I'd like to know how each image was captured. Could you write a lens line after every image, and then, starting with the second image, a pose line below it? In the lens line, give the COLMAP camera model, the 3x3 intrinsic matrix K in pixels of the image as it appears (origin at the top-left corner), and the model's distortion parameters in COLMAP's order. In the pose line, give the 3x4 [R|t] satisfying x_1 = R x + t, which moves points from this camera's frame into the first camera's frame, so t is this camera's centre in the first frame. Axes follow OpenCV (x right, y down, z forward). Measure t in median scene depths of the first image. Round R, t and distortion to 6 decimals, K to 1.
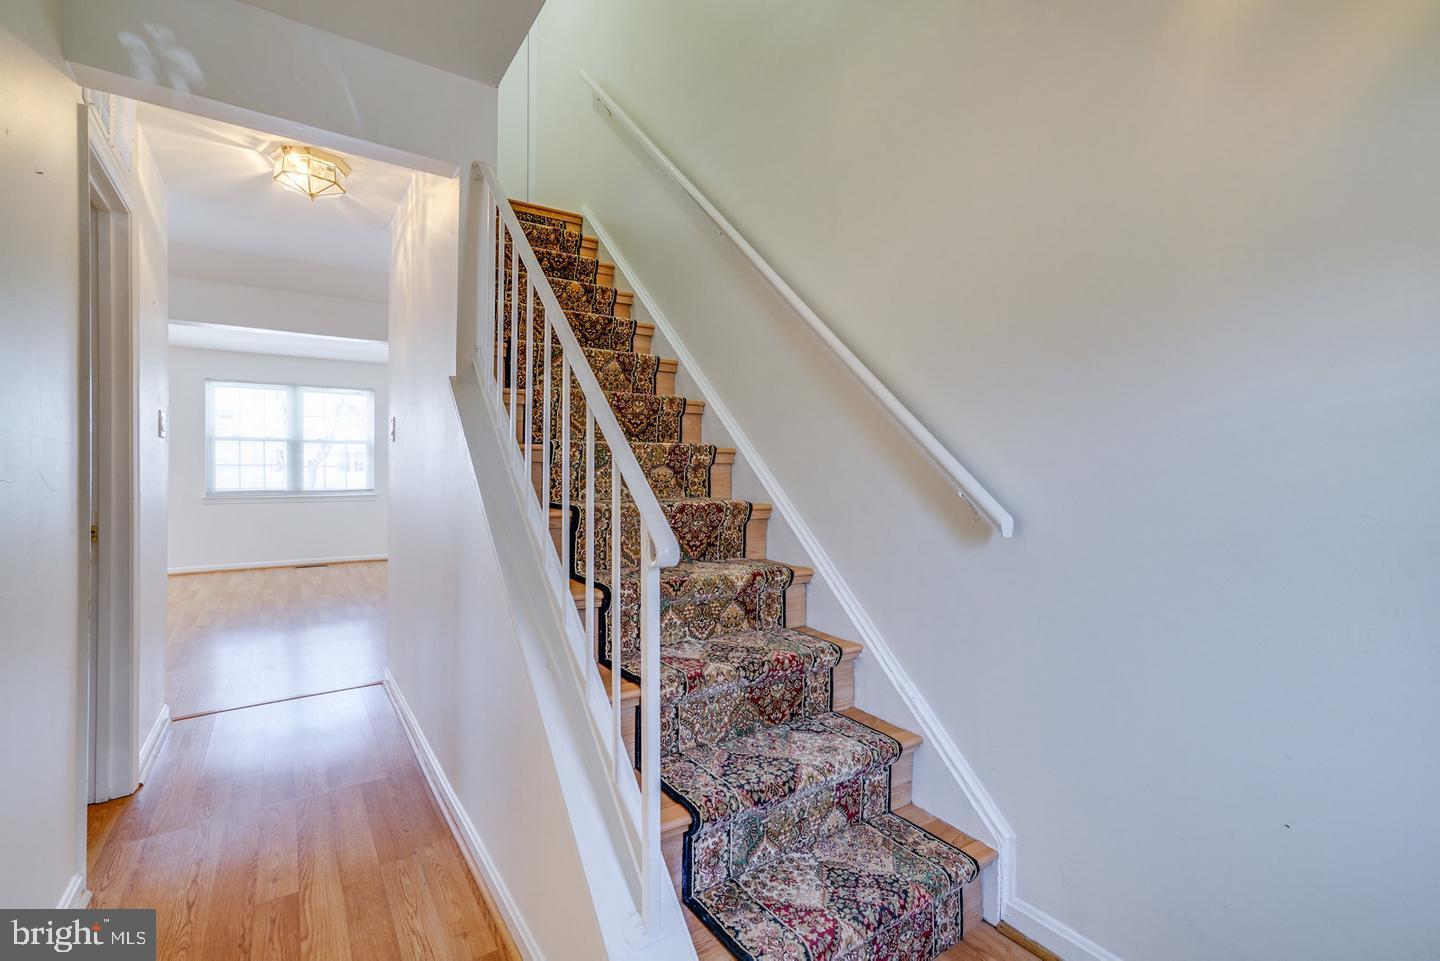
lens RADIAL K [[646.6, 0, 724.9], [0, 646.6, 472.7], [0, 0, 1]] dist [-0.008427, 0.012282]
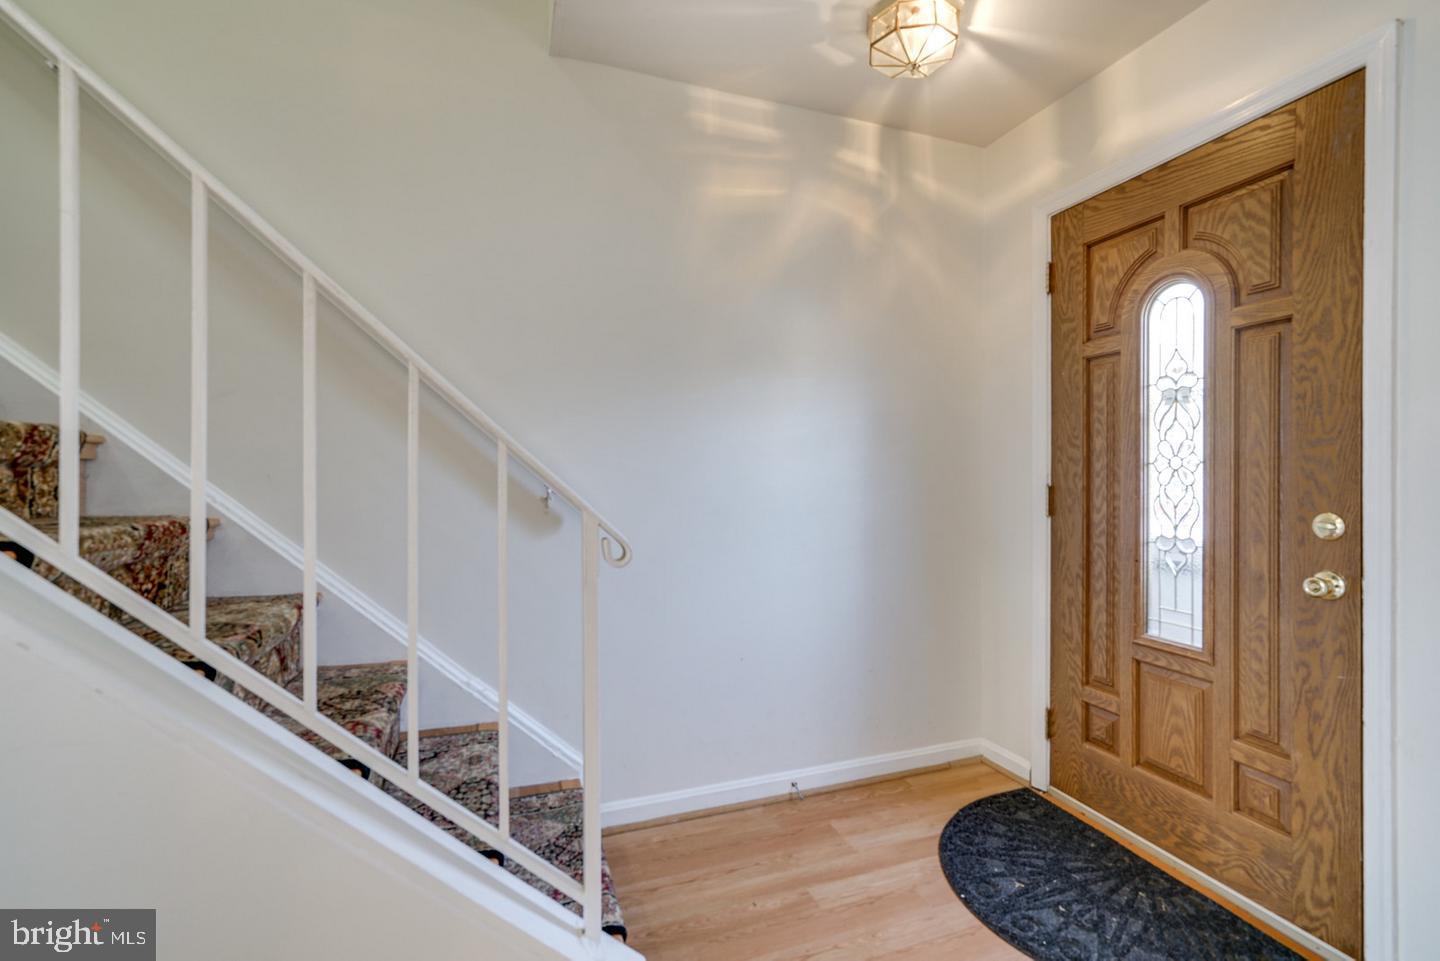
lens RADIAL K [[646.6, 0, 724.9], [0, 646.6, 472.7], [0, 0, 1]] dist [-0.008427, 0.012282]
pose [[0.254781, 0.008112, 0.966965, -0.637863], [0.000447, 0.999964, -0.008506, 0.004459], [-0.966999, 0.002599, 0.254768, 0.358511]]
